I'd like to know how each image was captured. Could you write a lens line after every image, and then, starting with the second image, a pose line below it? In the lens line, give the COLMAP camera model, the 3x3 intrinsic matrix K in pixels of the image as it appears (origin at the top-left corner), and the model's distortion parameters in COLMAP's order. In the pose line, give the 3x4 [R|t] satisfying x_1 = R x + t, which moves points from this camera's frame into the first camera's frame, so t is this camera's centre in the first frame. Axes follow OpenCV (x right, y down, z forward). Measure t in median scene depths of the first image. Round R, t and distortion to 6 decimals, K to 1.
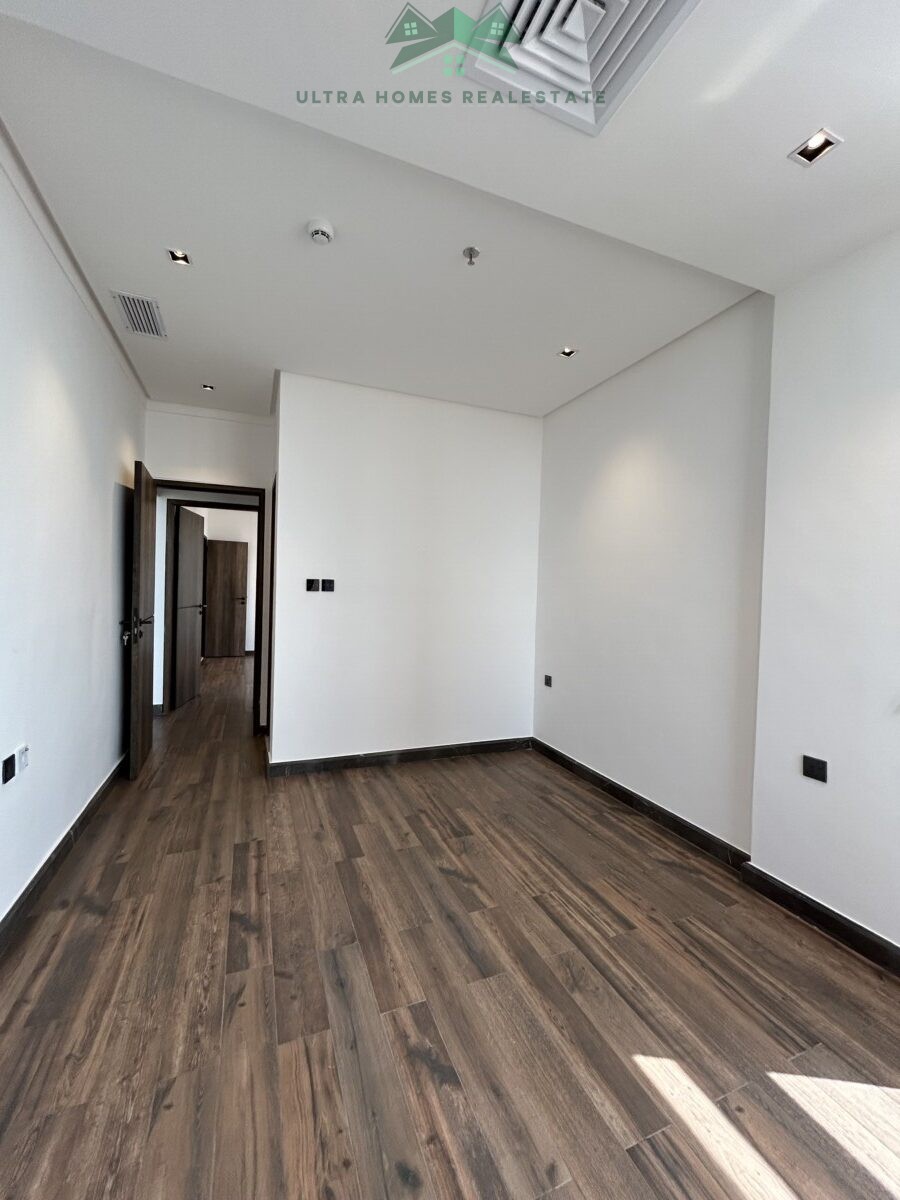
lens RADIAL K [[482.9, 0, 449.7], [0, 482.9, 600.5], [0, 0, 1]] dist [0.000613, 0.000925]
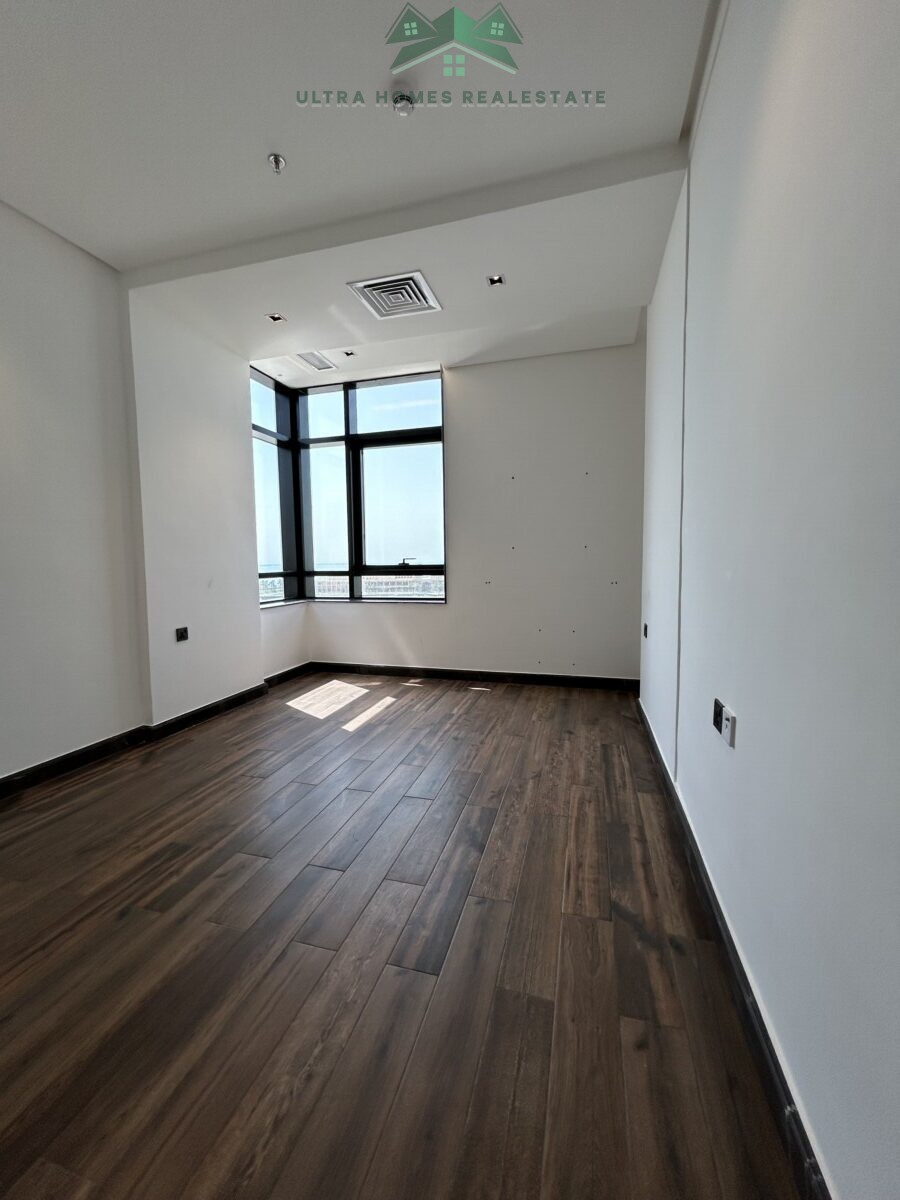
lens RADIAL K [[482.9, 0, 451.1], [0, 482.9, 600.9], [0, 0, 1]] dist [0.000613, 0.000925]
pose [[-0.784694, -0.070781, 0.615829, -0.916806], [0.001224, 0.993281, 0.115723, 0.052194], [-0.619882, 0.091561, -0.779335, 1.663915]]
